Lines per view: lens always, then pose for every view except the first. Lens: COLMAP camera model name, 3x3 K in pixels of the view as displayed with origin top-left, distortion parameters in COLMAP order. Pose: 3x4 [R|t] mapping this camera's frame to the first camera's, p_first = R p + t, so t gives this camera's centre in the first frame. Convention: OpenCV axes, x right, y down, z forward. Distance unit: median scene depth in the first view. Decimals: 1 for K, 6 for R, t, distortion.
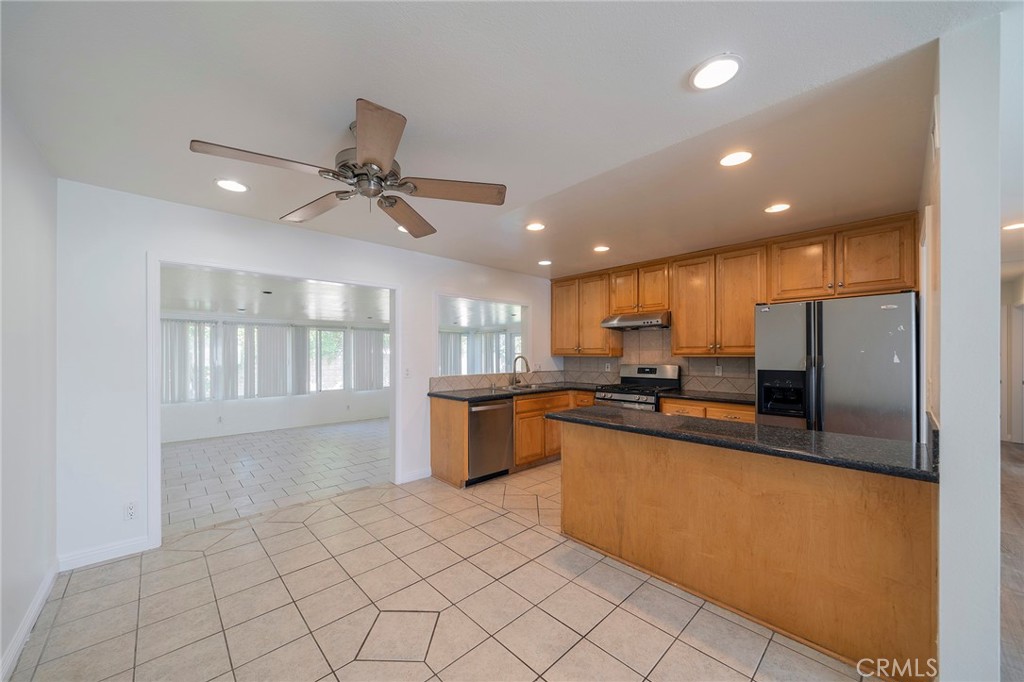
lens RADIAL K [[364.0, 0, 513.2], [0, 364.0, 351.5], [0, 0, 1]] dist [-0.005468, 0.000521]
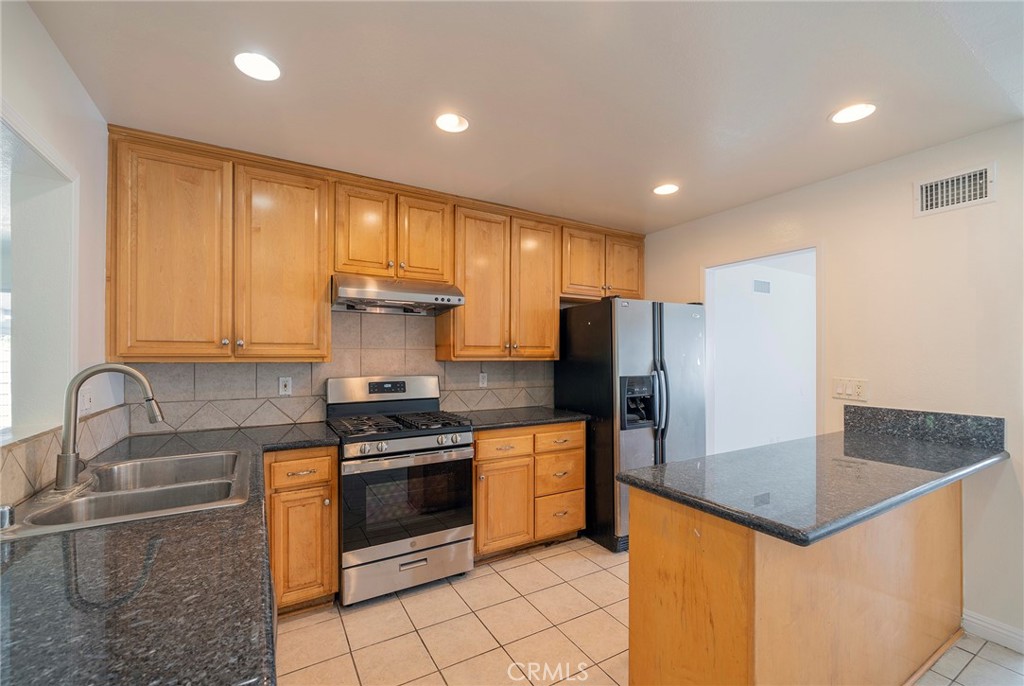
lens RADIAL K [[422.1, 0, 506.4], [0, 422.1, 354.9], [0, 0, 1]] dist [-0.003365, 0.002594]
pose [[0.239075, 0.001033, 0.971001, -0.193762], [-0.008600, 0.999962, 0.001053, 0.001976], [-0.970963, -0.008602, 0.239075, 0.633290]]
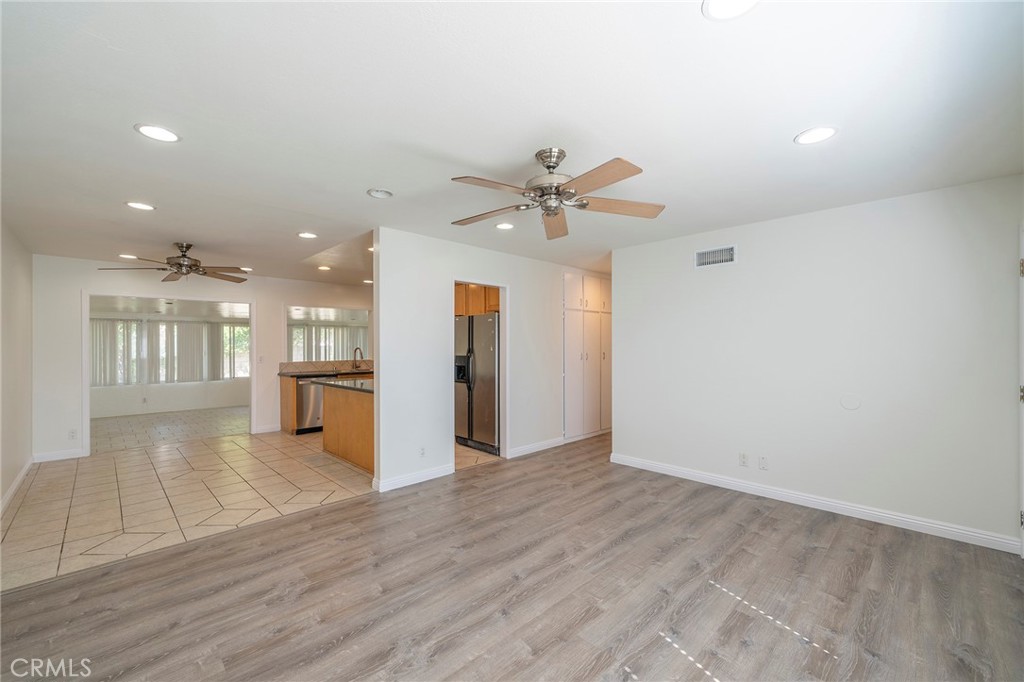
lens RADIAL K [[422.1, 0, 515.0], [0, 422.1, 342.8], [0, 0, 1]] dist [-0.003365, 0.002594]
pose [[0.999995, -0.001980, 0.002386, 0.592610], [0.001979, 0.999998, 0.000461, -0.005163], [-0.002387, -0.000457, 0.999997, -0.574618]]
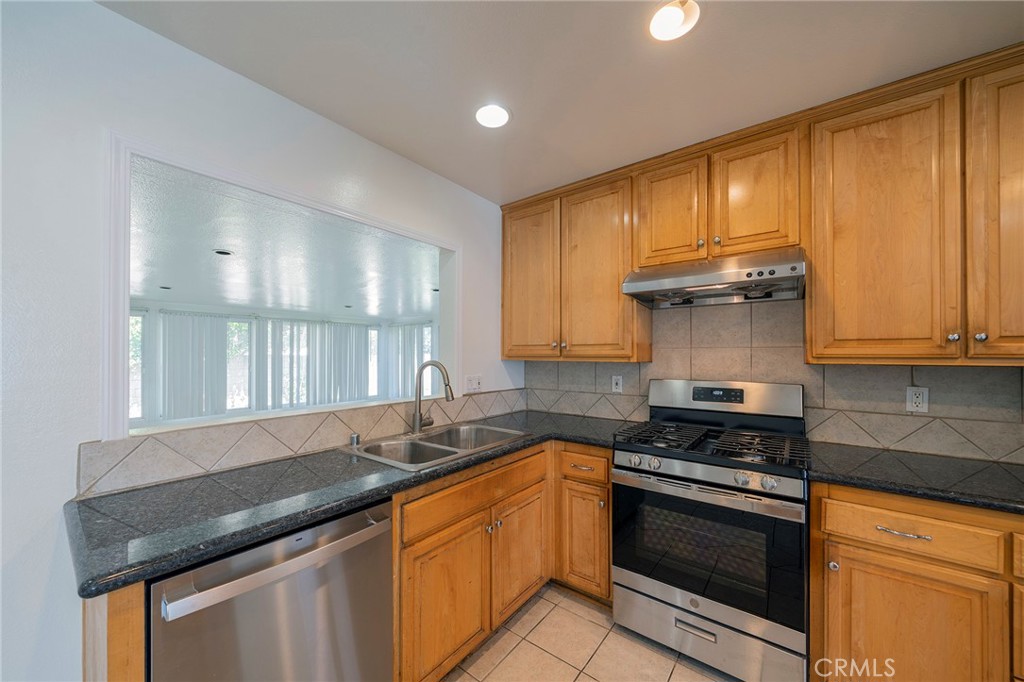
lens RADIAL K [[364.0, 0, 516.8], [0, 364.0, 353.1], [0, 0, 1]] dist [-0.005468, 0.000521]
pose [[0.987483, 0.002627, 0.157707, 0.051068], [-0.002616, 0.999997, -0.000273, 0.002768], [-0.157707, -0.000143, 0.987486, 0.562140]]
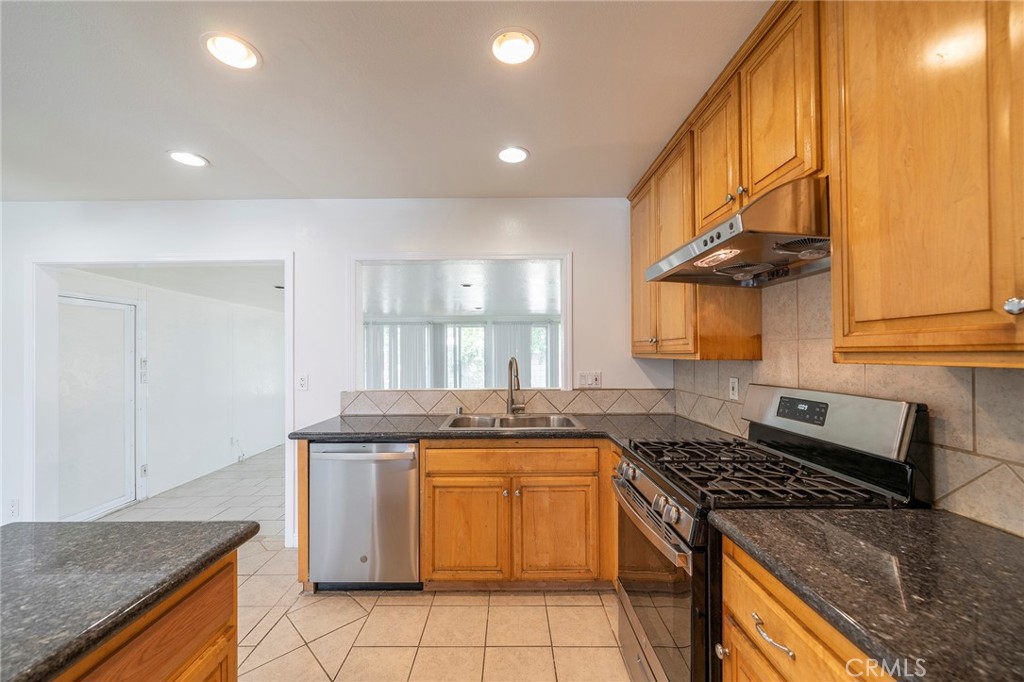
lens RADIAL K [[422.1, 0, 505.5], [0, 422.1, 349.7], [0, 0, 1]] dist [-0.003365, 0.002594]
pose [[0.716646, -0.009196, -0.697376, 0.406745], [0.007585, 0.999957, -0.005392, 0.004346], [0.697395, -0.001425, 0.716685, 0.554351]]
